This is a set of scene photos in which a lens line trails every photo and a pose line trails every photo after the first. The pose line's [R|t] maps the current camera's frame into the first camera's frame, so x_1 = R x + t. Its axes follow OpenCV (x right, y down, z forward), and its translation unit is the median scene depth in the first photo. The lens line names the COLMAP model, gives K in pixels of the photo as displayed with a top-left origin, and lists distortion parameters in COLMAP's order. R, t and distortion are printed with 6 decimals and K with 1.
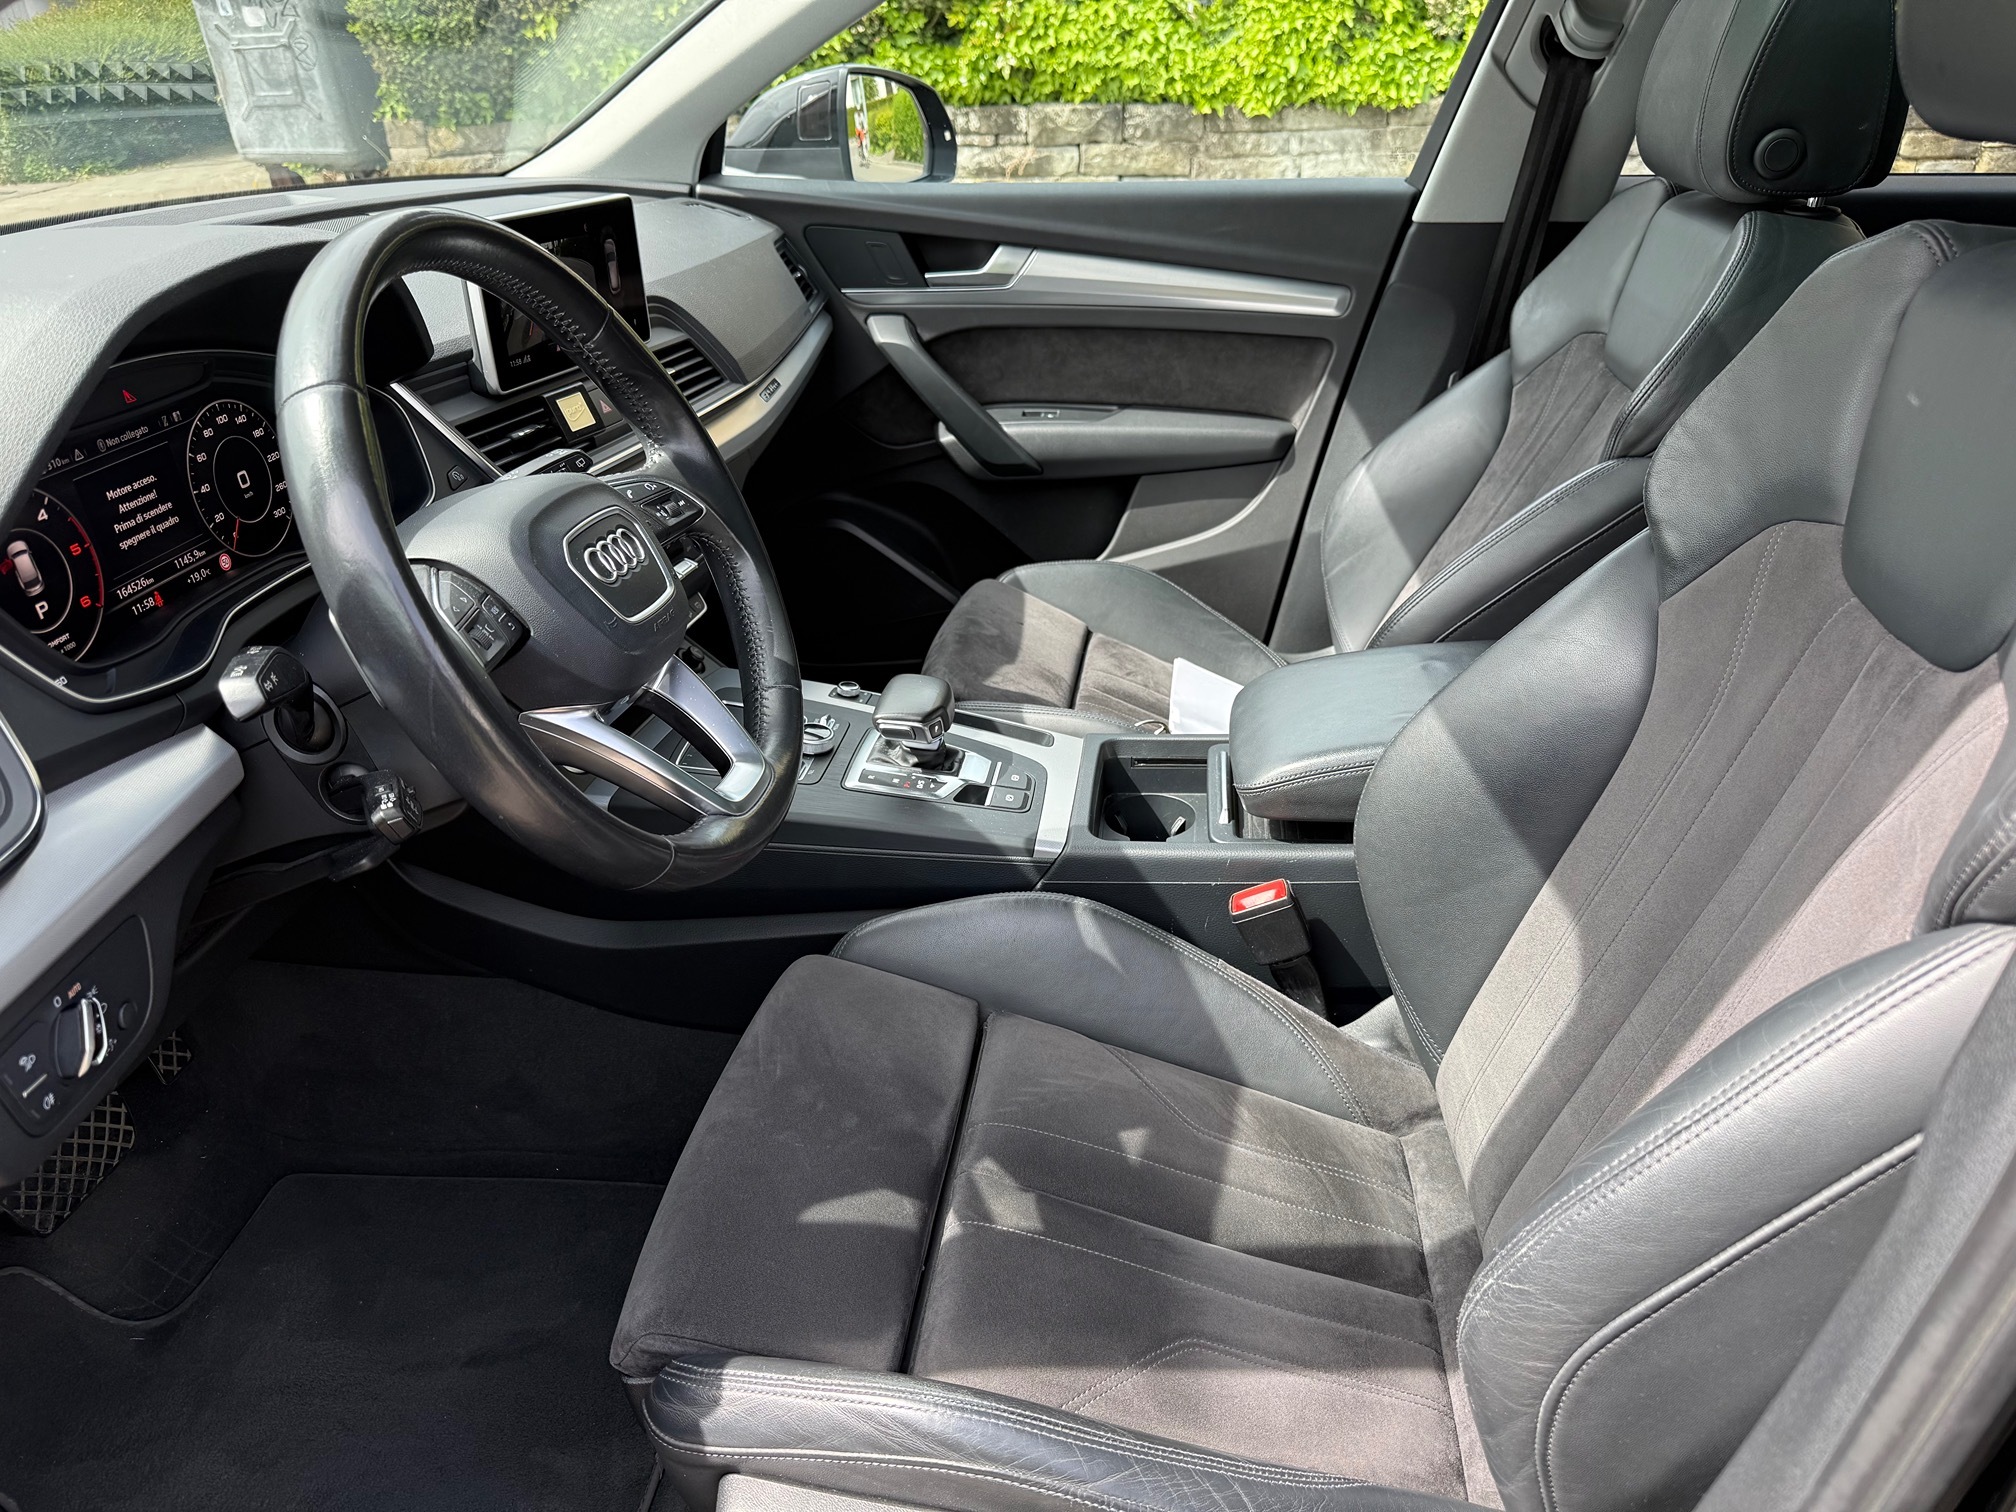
lens RADIAL K [[1436.3, 0, 1010.7], [0, 1436.3, 772.4], [0, 0, 1]] dist [0.036428, -0.045765]
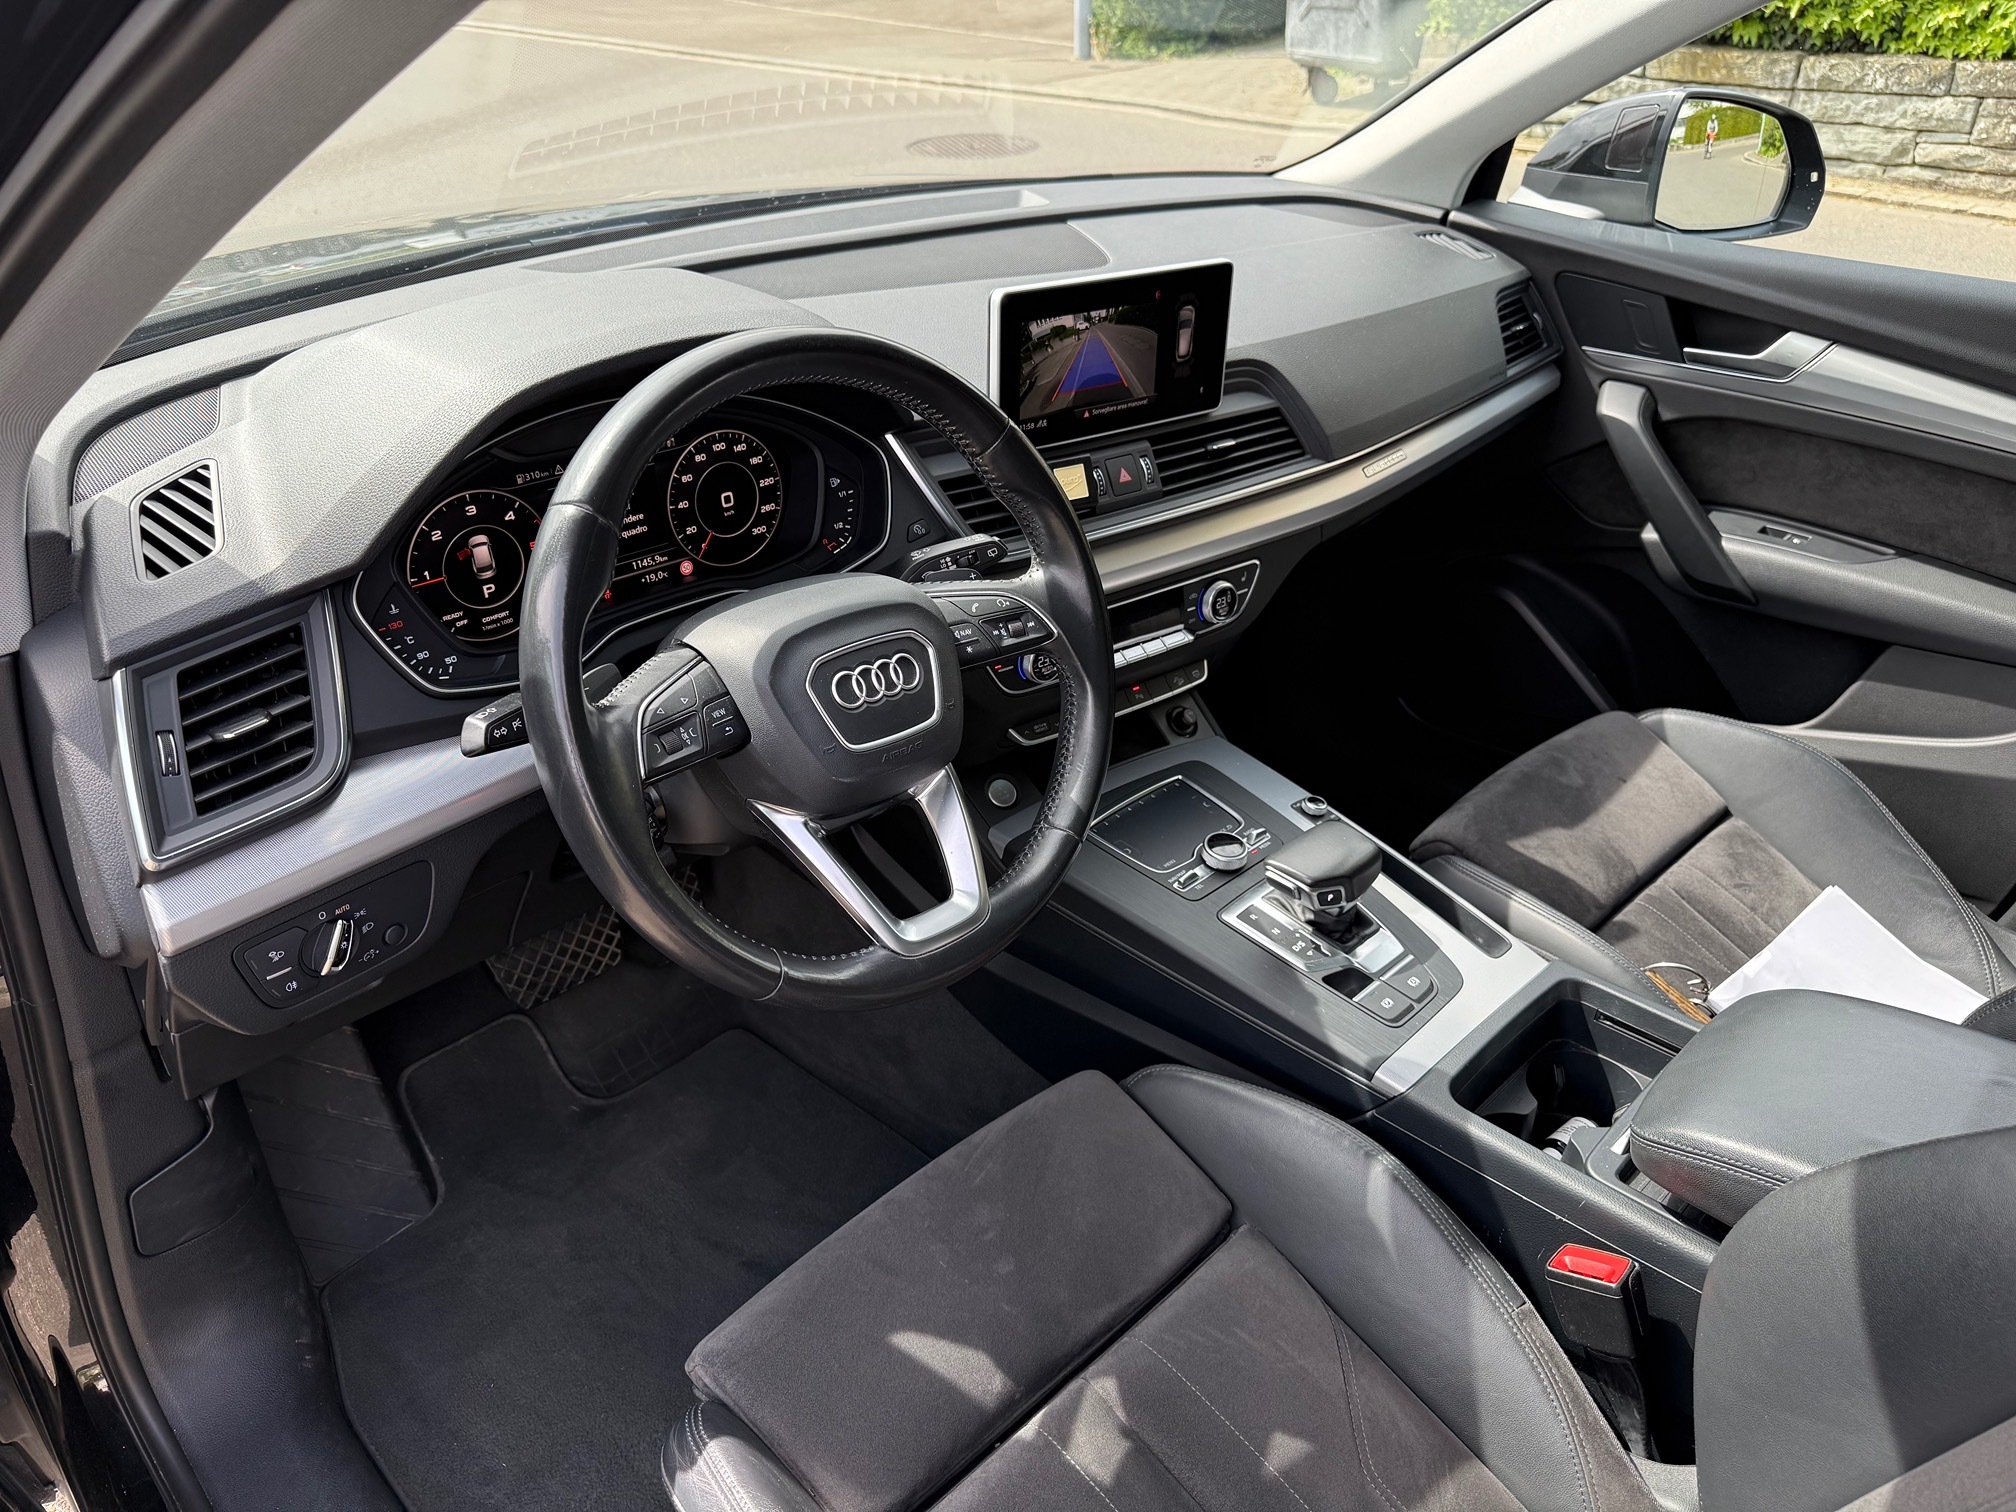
lens RADIAL K [[1436.3, 0, 998.1], [0, 1436.3, 749.8], [0, 0, 1]] dist [0.036428, -0.045765]
pose [[0.778194, 0.333826, -0.531953, 0.219528], [-0.305426, 0.941281, 0.143890, -0.172629], [0.548752, 0.050498, 0.834459, 0.122384]]
